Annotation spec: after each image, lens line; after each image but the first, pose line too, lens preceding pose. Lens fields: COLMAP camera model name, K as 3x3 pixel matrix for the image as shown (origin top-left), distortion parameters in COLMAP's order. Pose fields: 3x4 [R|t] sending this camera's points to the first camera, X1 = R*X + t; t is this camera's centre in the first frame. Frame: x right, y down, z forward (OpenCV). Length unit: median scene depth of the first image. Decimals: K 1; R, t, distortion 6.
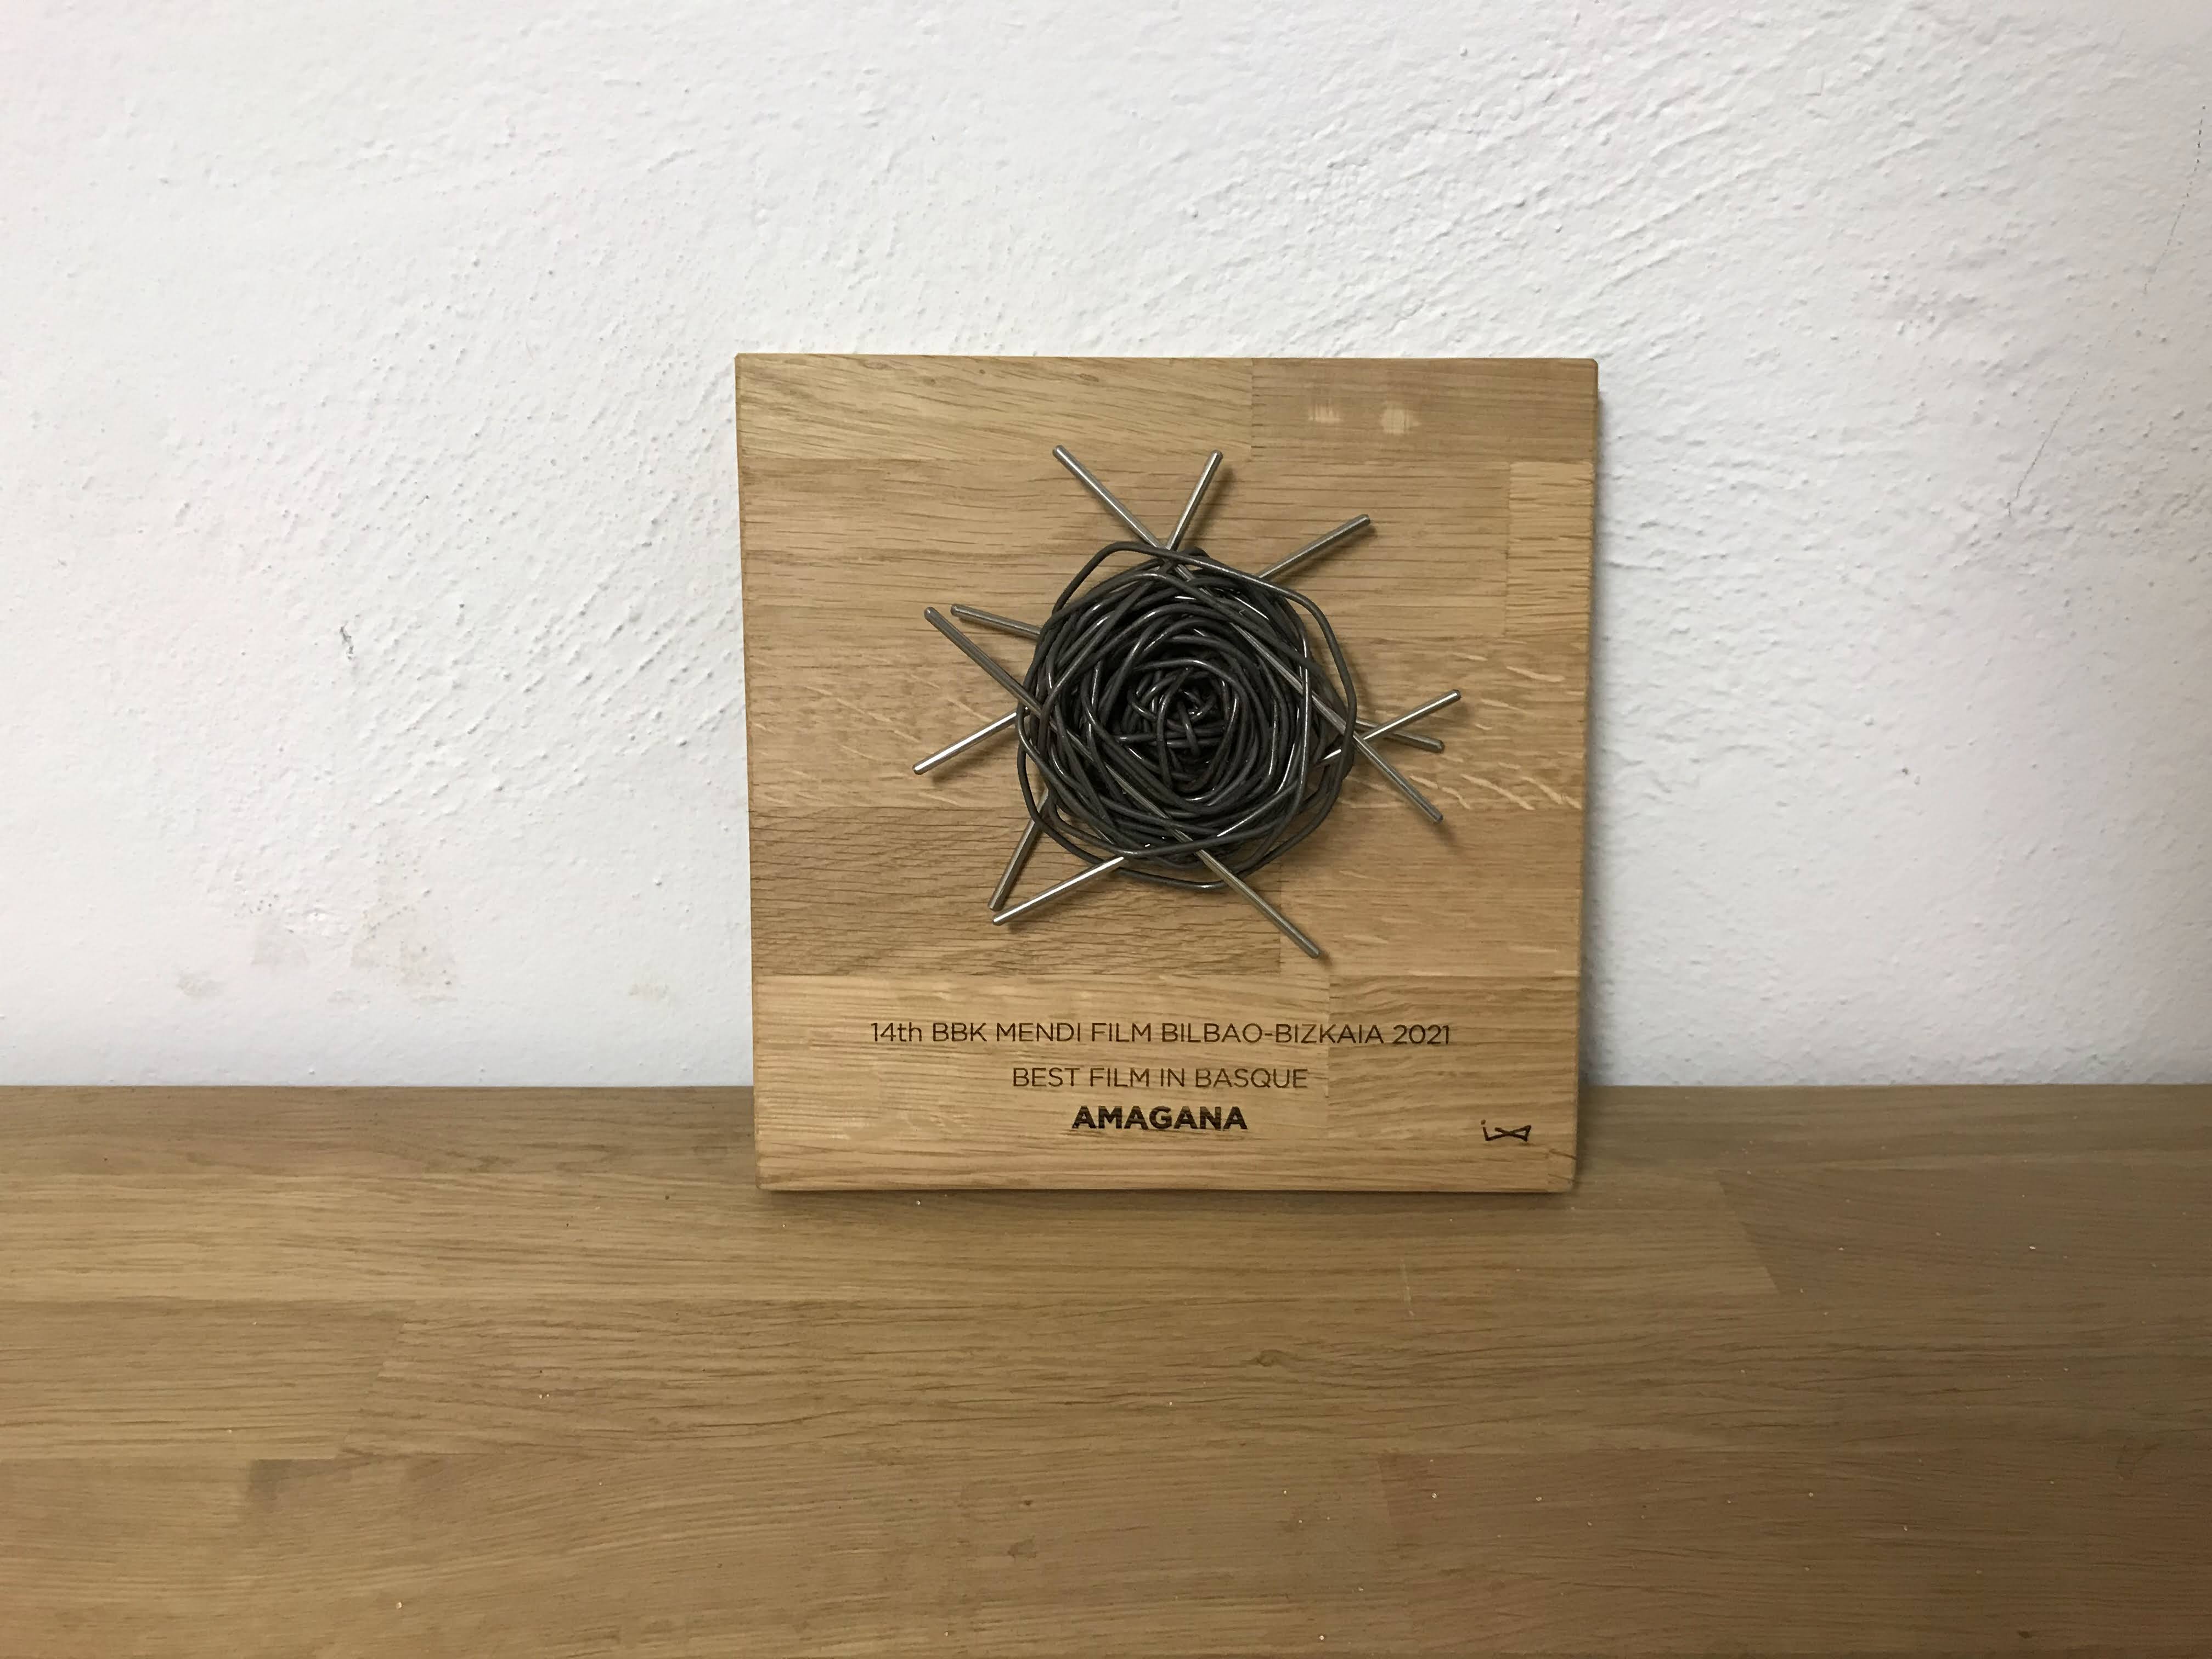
lens RADIAL K [[1848.5, 0, 1109.7], [0, 1848.5, 836.2], [0, 0, 1]] dist [-0.003485, 0.038462]
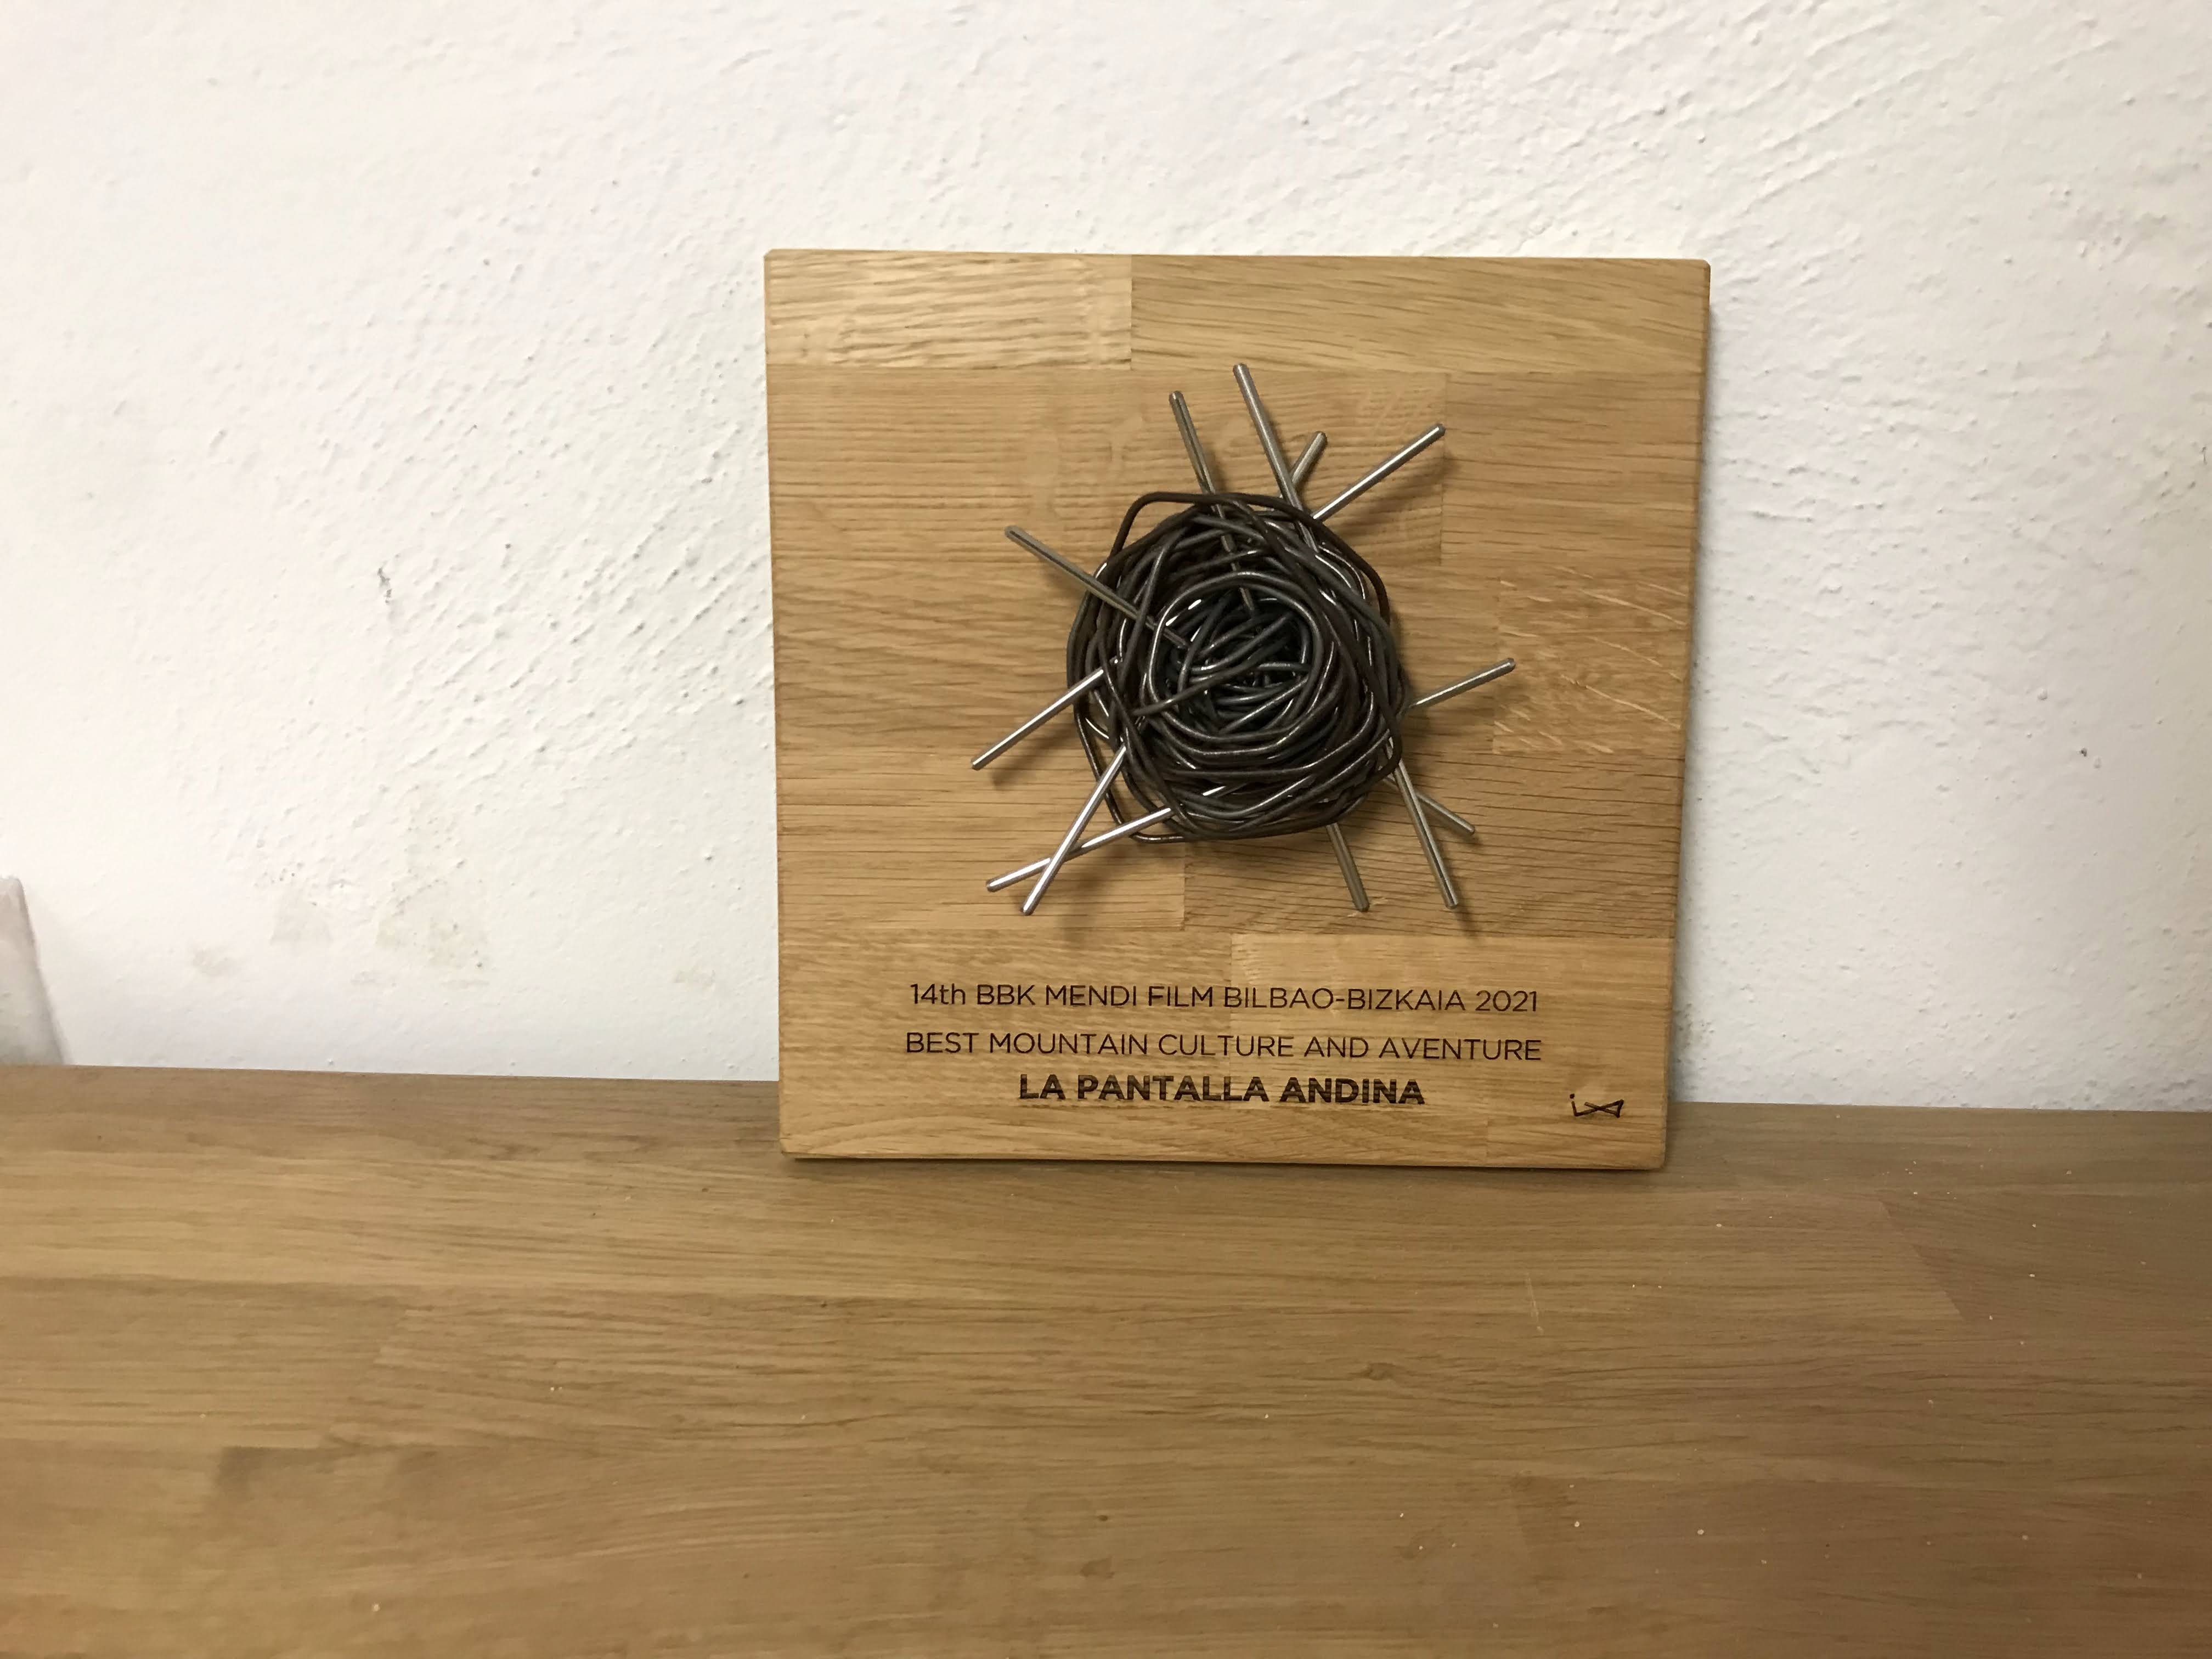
lens RADIAL K [[1848.5, 0, 1110.9], [0, 1848.5, 838.9], [0, 0, 1]] dist [-0.003485, 0.038462]
pose [[0.999296, 0.015886, -0.033985, -0.013617], [-0.018211, 0.997435, -0.069228, 0.086619], [0.032798, 0.069798, 0.997022, 0.097500]]
